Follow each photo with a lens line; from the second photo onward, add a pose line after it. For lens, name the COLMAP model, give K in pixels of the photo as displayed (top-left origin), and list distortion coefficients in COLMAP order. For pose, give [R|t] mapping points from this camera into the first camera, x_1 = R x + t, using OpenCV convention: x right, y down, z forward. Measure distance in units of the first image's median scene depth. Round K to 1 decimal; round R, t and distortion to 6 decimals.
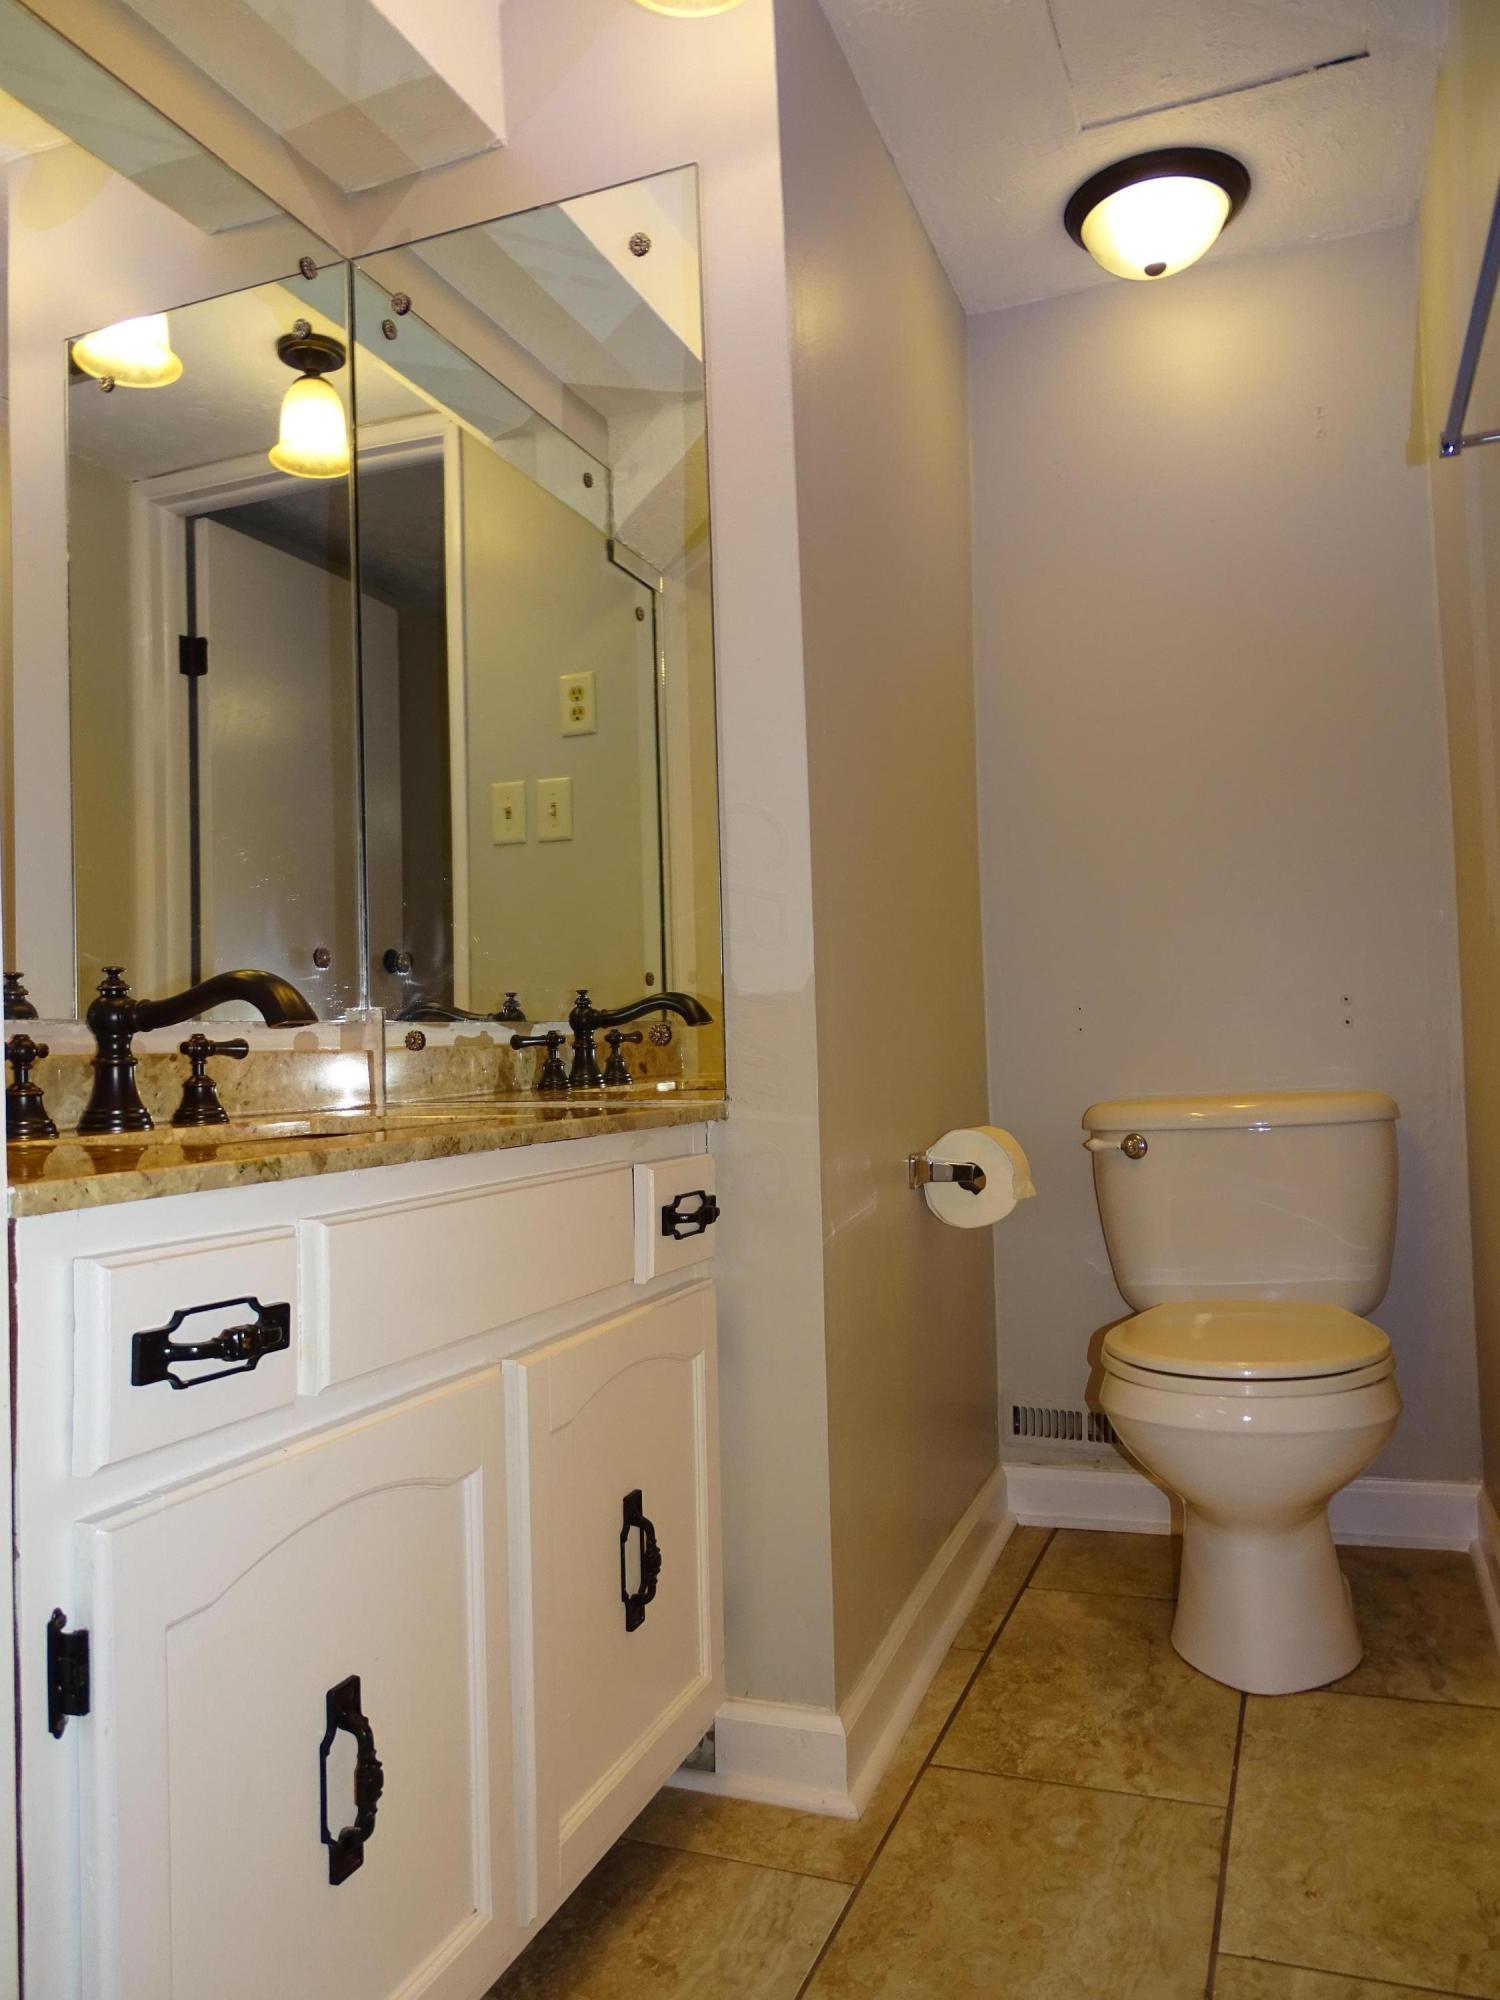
lens RADIAL K [[1418.2, 0, 750.0], [0, 1418.2, 1000.0], [0, 0, 1]] dist [-0.010982, -0.002897]
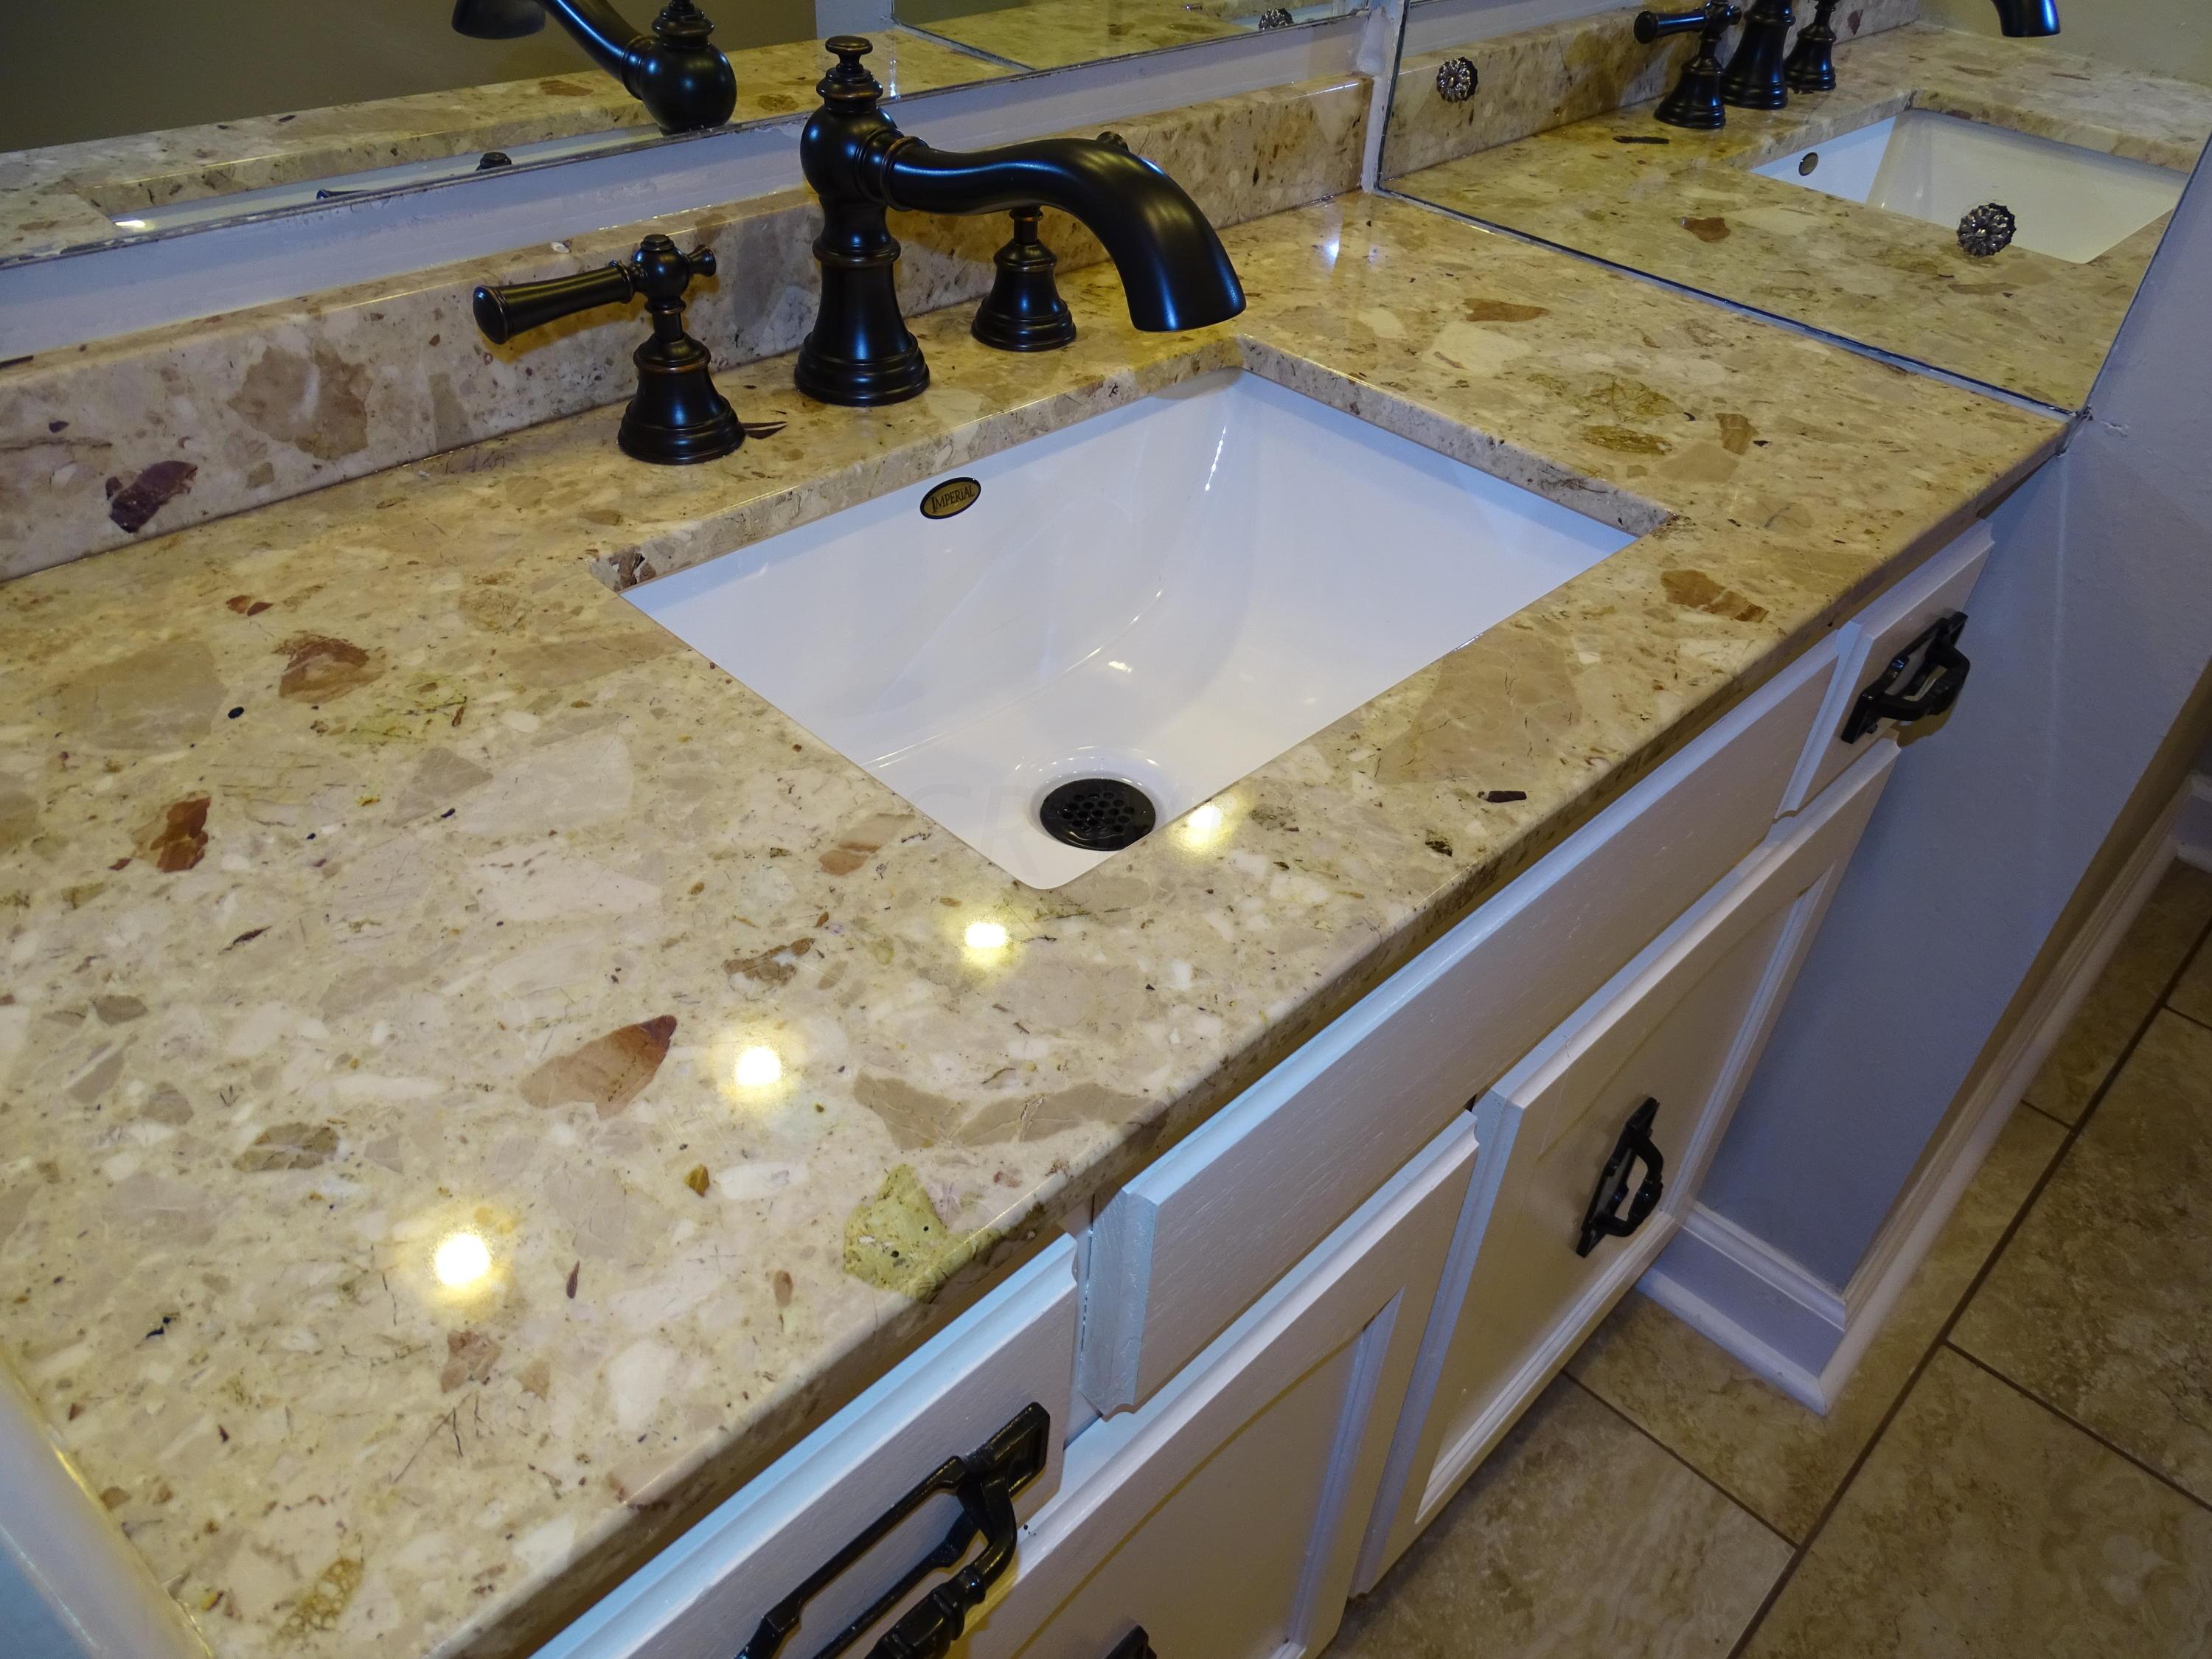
lens RADIAL K [[1568.5, 0, 1106.0], [0, 1568.5, 829.5], [0, 0, 1]] dist [-0.010982, -0.002897]
pose [[0.919844, 0.303720, -0.248277, -0.156749], [-0.066311, 0.744177, 0.664683, -0.155280], [0.386639, -0.594941, 0.704667, 0.478150]]
